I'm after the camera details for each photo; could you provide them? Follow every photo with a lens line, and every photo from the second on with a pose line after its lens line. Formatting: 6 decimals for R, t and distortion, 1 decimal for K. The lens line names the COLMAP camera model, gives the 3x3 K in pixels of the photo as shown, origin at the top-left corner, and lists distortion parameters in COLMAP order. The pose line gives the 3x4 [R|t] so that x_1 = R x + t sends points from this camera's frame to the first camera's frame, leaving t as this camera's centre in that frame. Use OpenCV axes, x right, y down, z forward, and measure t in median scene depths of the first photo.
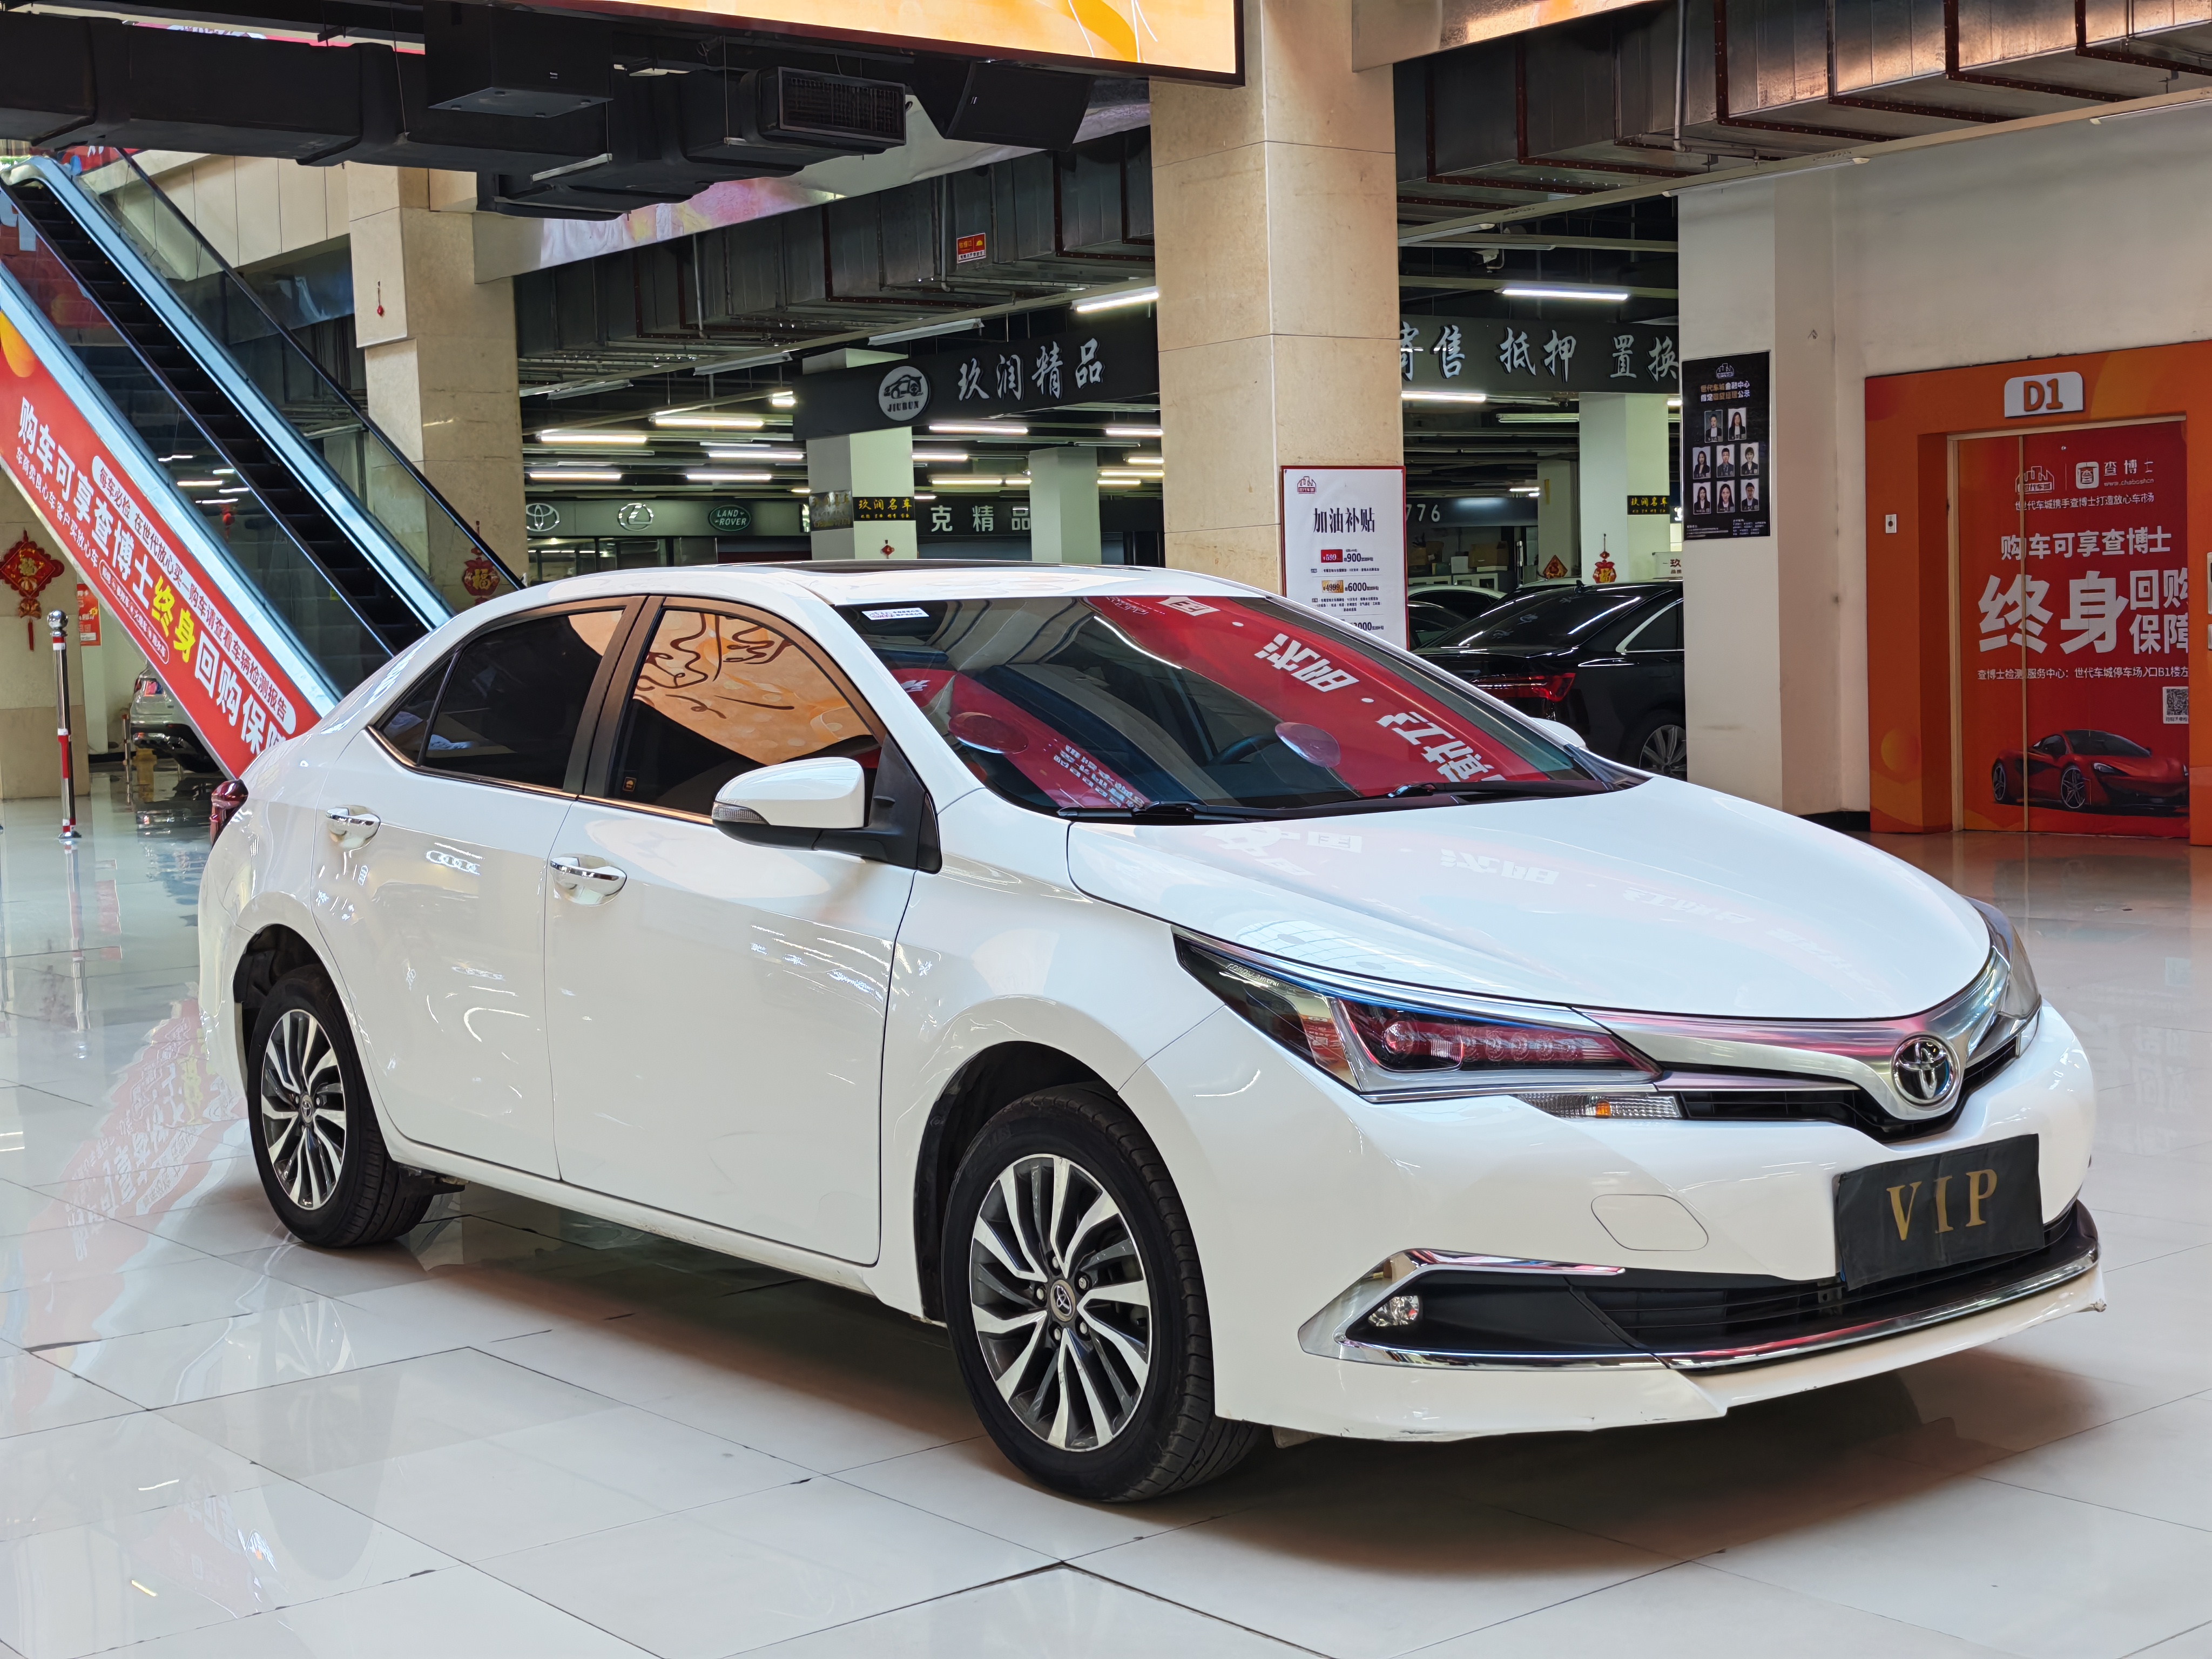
lens RADIAL K [[3093.4, 0, 1110.6], [0, 3093.4, 808.8], [0, 0, 1]] dist [0.051211, 0.000000]
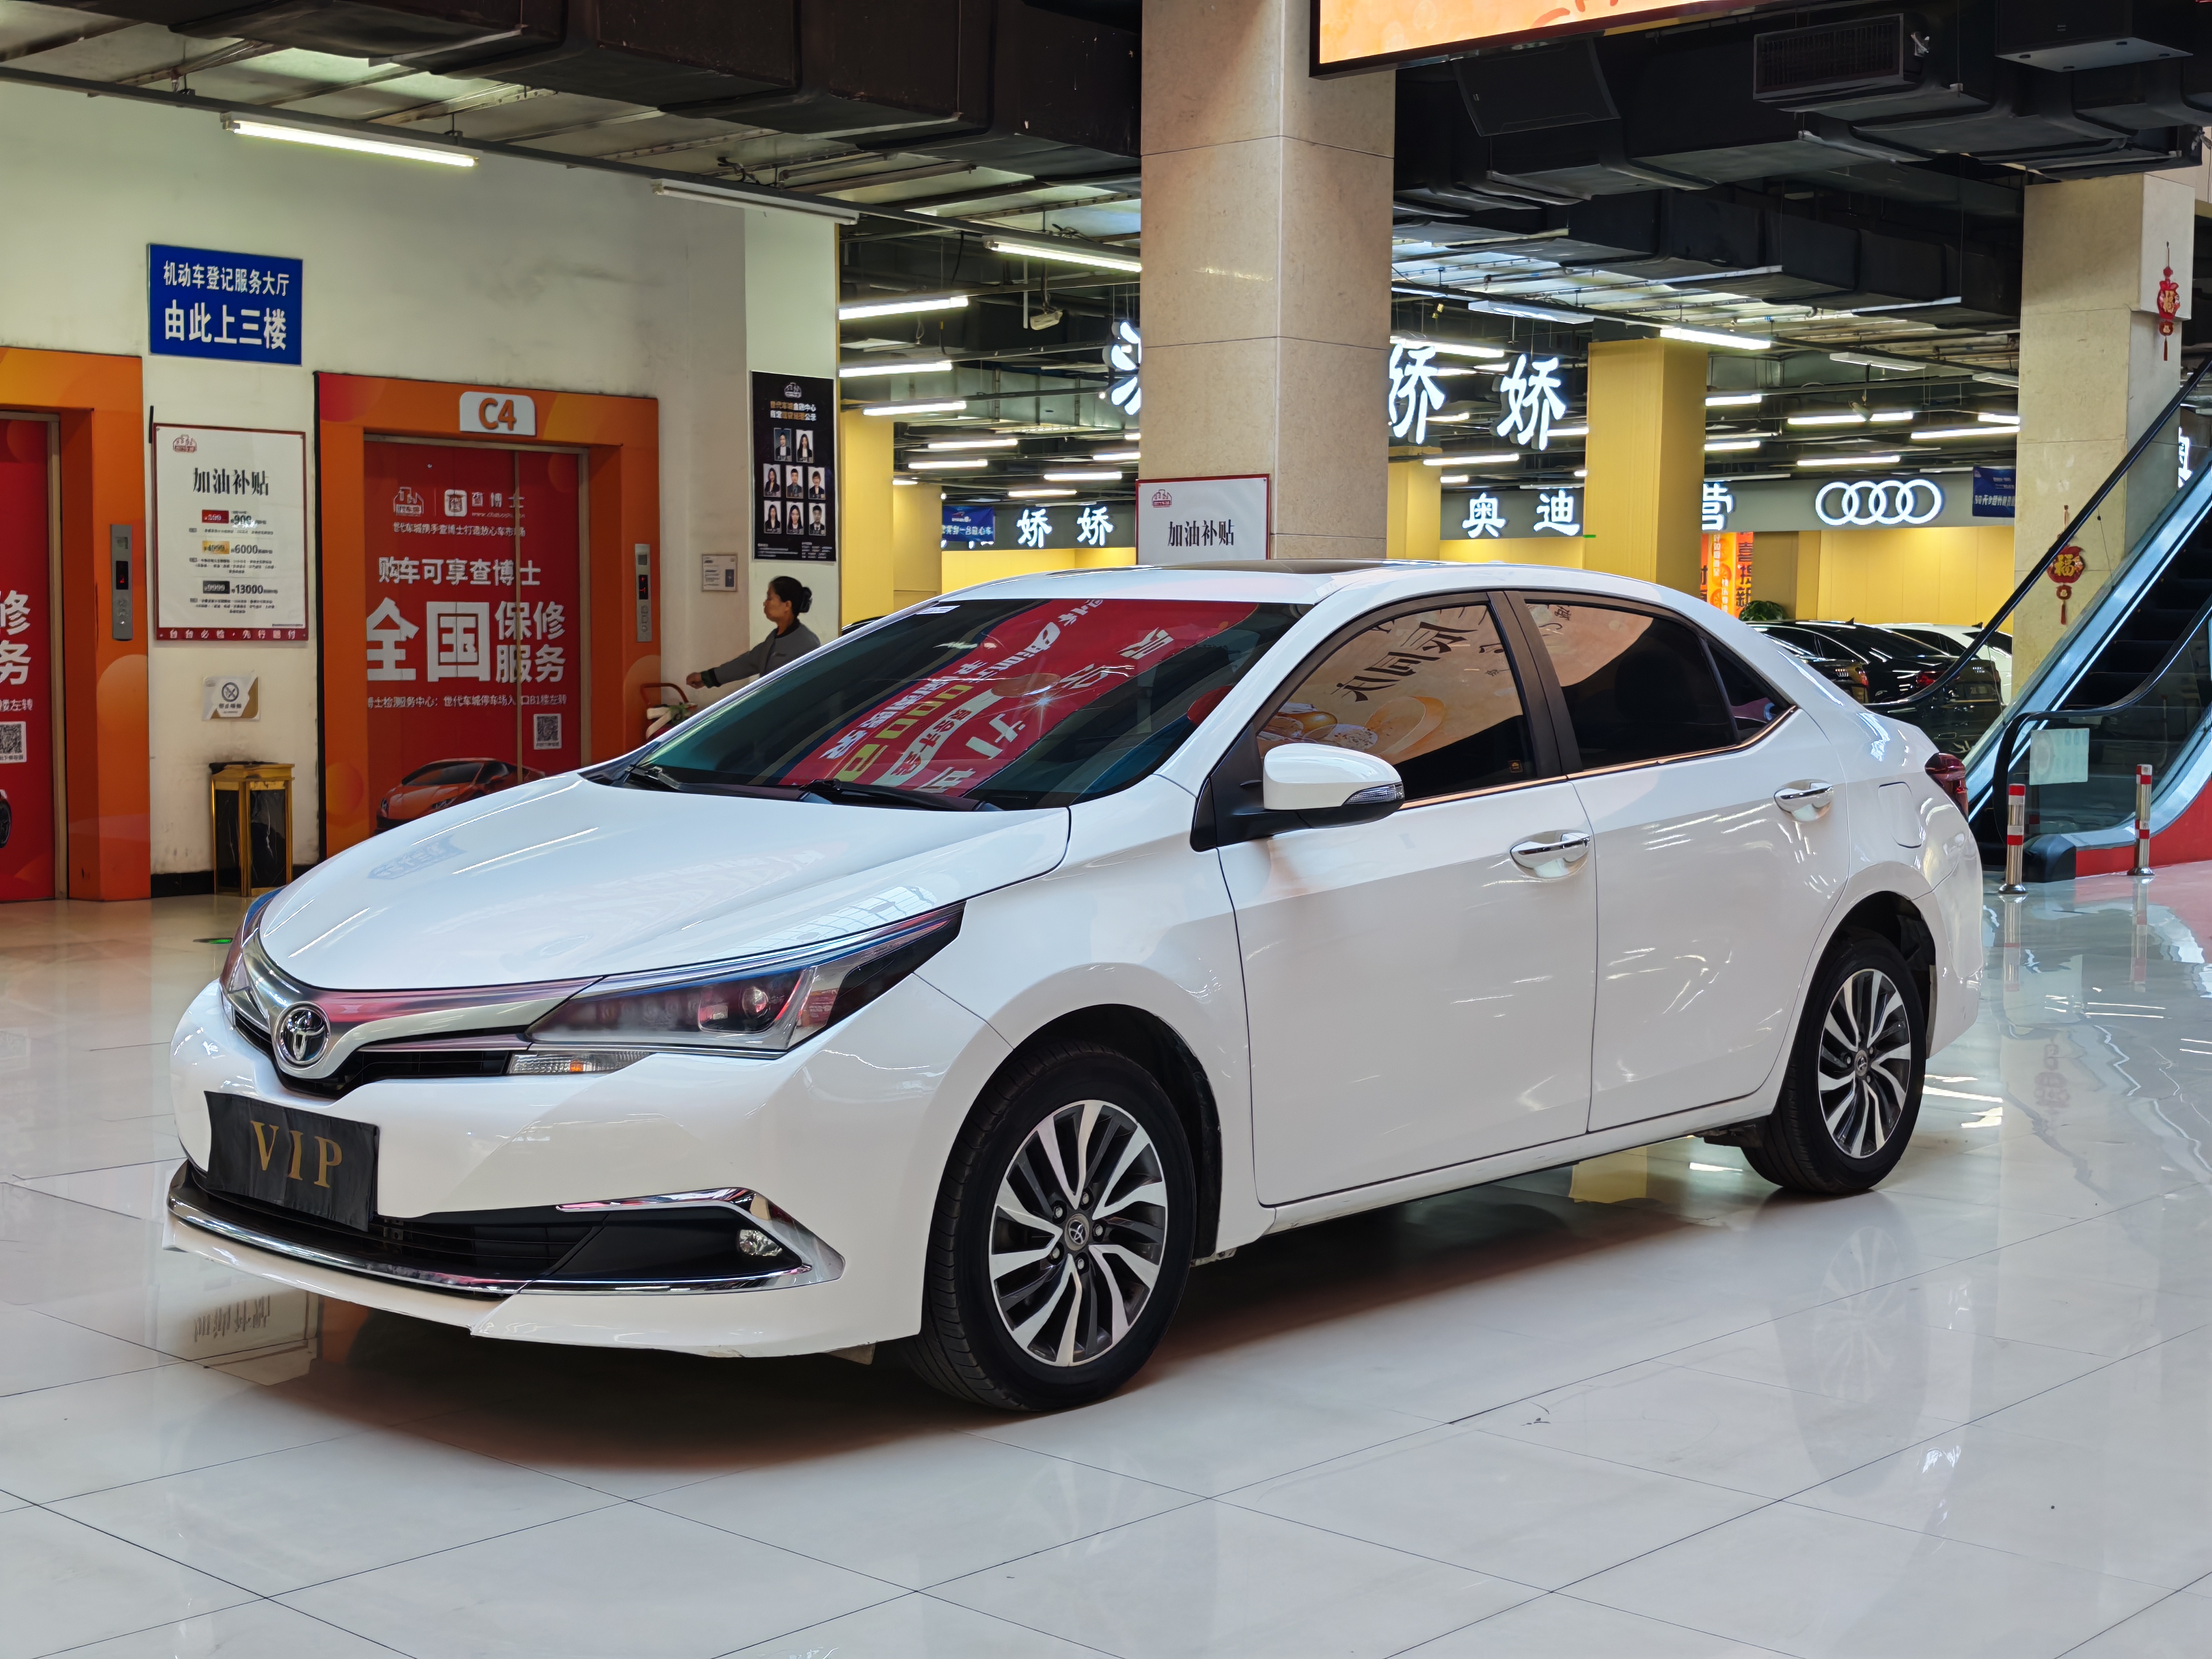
lens RADIAL K [[3093.4, 0, 1108.4], [0, 3093.4, 841.4], [0, 0, 1]] dist [0.051211, 0.000000]
pose [[0.148162, 0.104795, -0.983395, 1.361201], [-0.072971, 0.992818, 0.094805, -0.109997], [0.986267, 0.057712, 0.154745, 1.074626]]
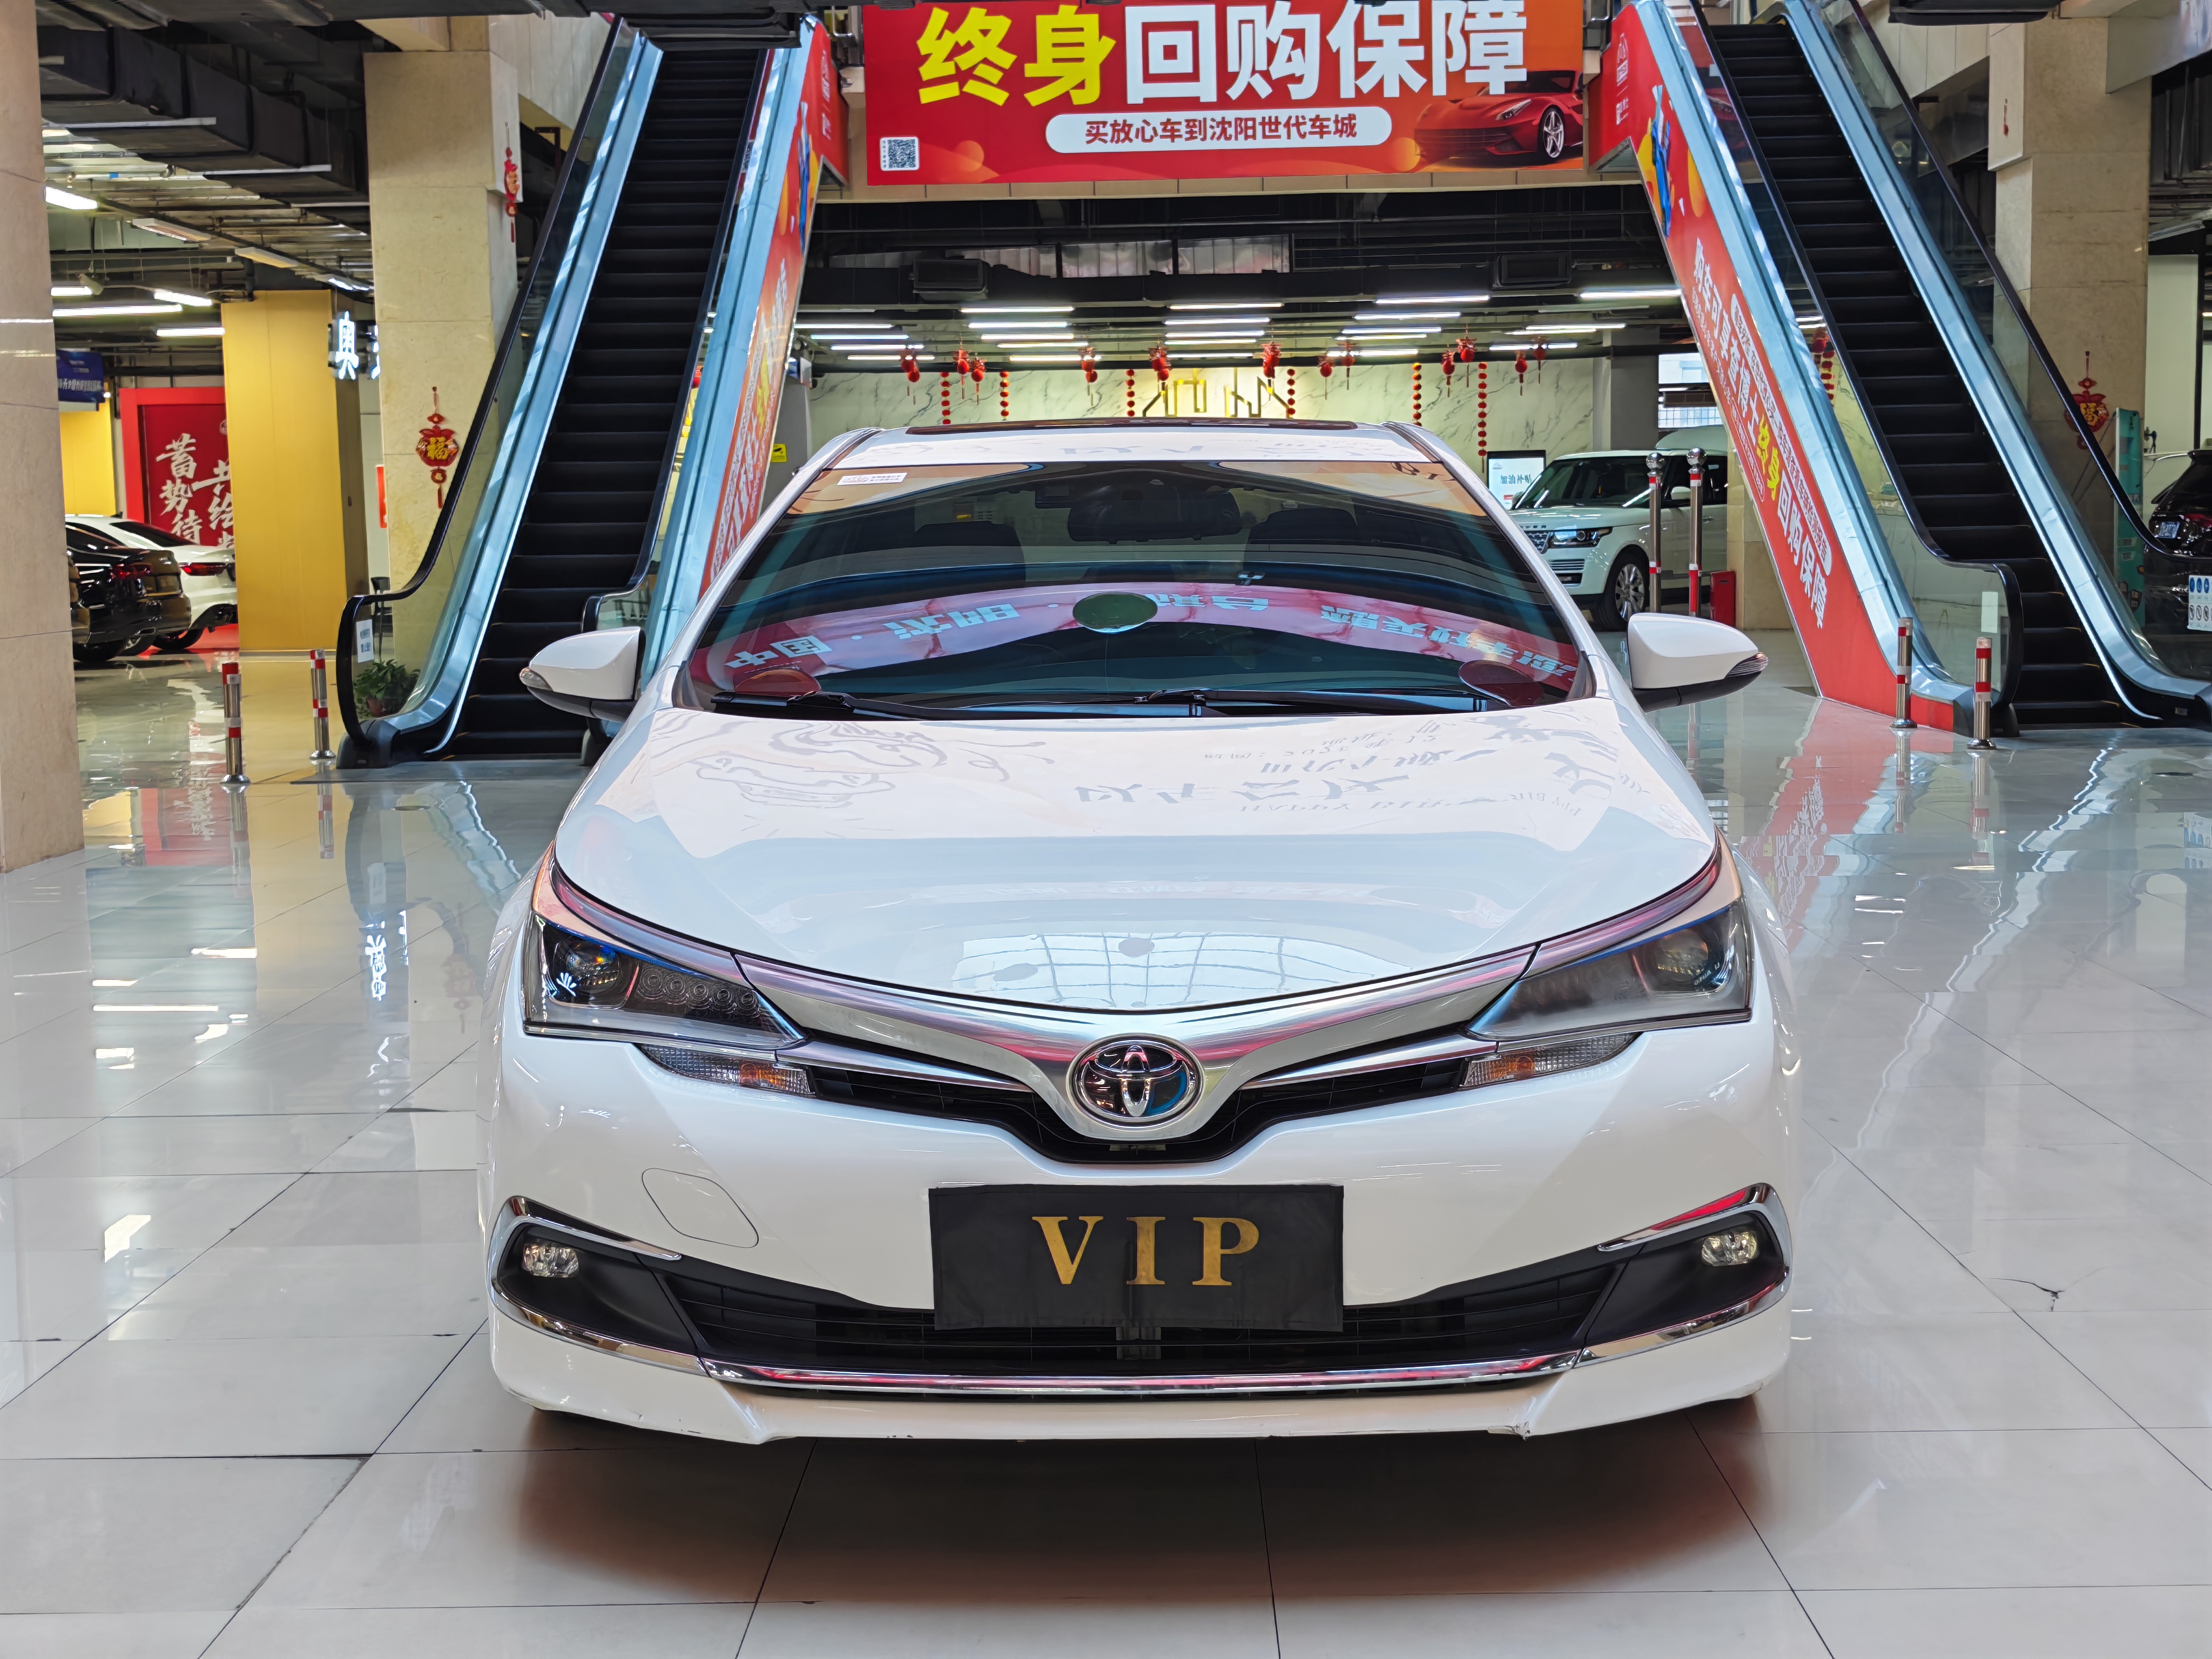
lens RADIAL K [[3093.4, 0, 1115.5], [0, 3093.4, 830.3], [0, 0, 1]] dist [0.051211, 0.000000]
pose [[0.768765, 0.087352, -0.633538, 0.729363], [-0.048178, 0.995723, 0.078829, -0.040236], [0.637714, -0.030078, 0.769686, 0.377825]]
